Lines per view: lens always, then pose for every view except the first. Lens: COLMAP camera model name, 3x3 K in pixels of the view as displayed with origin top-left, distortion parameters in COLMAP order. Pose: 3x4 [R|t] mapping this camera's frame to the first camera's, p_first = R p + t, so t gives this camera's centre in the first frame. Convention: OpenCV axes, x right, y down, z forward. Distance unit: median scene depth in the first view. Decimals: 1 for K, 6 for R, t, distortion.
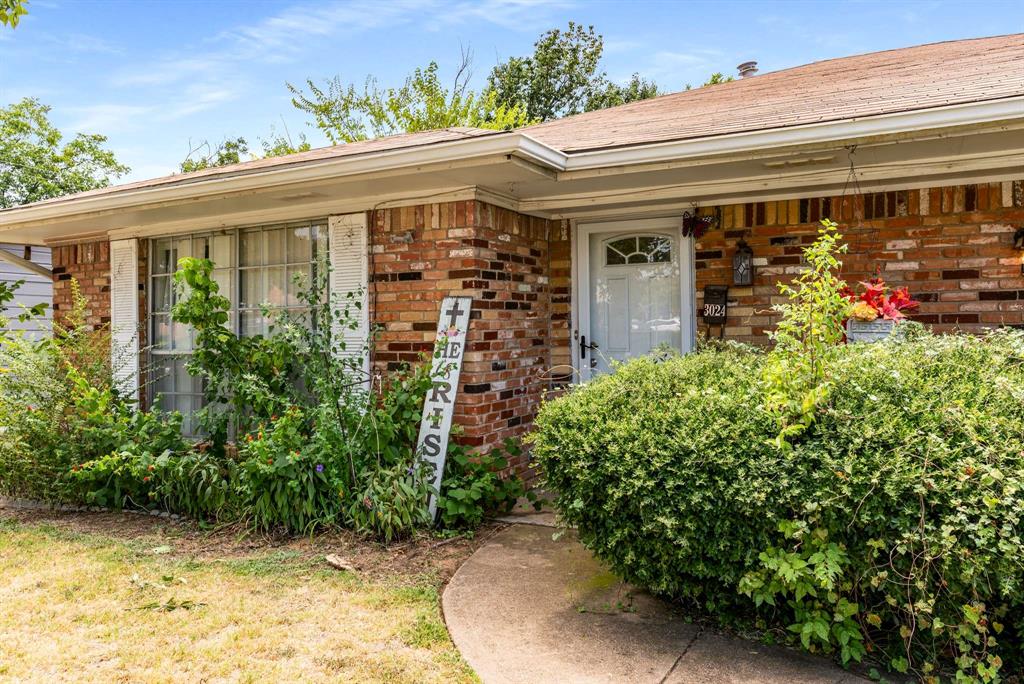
lens RADIAL K [[763.7, 0, 515.0], [0, 763.7, 283.7], [0, 0, 1]] dist [0.002437, 0.002180]
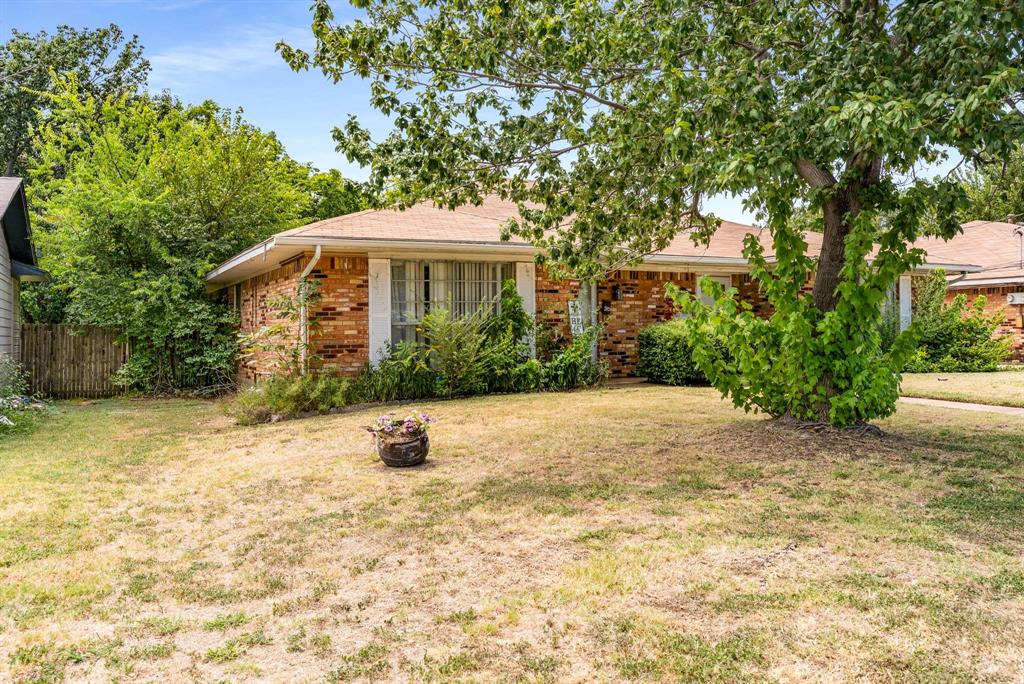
lens RADIAL K [[829.8, 0, 510.4], [0, 829.8, 318.6], [0, 0, 1]] dist [0.000800, 0.002311]
pose [[0.573863, 0.018340, 0.818746, -2.506767], [-0.049221, 0.998714, 0.012128, 0.054084], [-0.817471, -0.047259, 0.574027, -0.429068]]
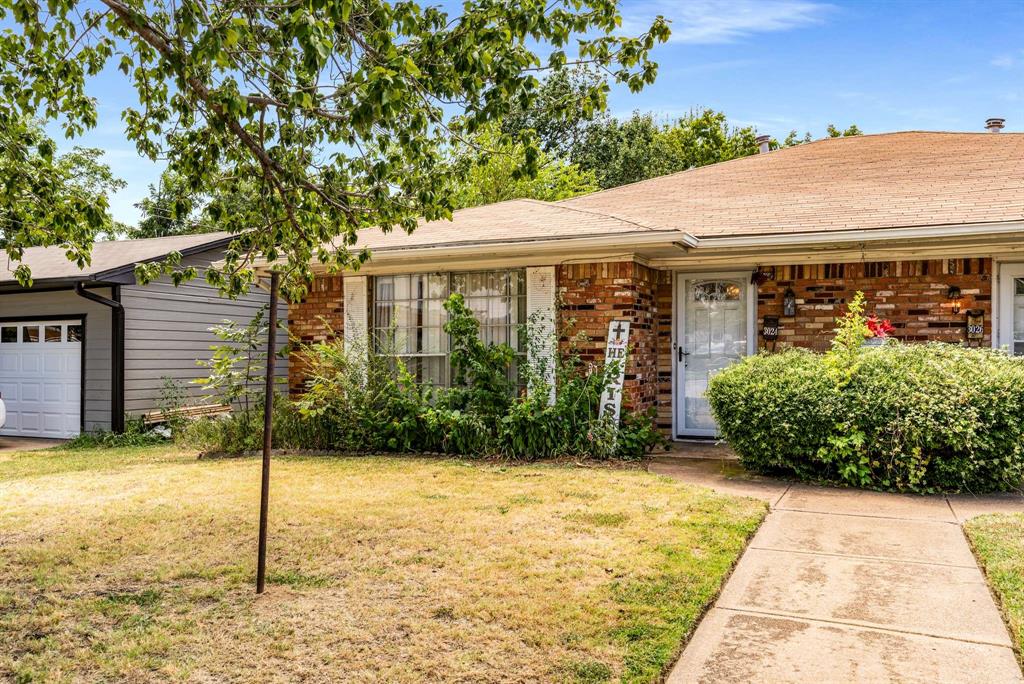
lens RADIAL K [[829.8, 0, 510.4], [0, 829.8, 318.6], [0, 0, 1]] dist [0.000800, 0.002311]
pose [[0.997877, 0.014494, 0.063491, -0.427996], [-0.015859, 0.999653, 0.021052, -0.021418], [-0.063164, -0.022014, 0.997760, -0.763801]]
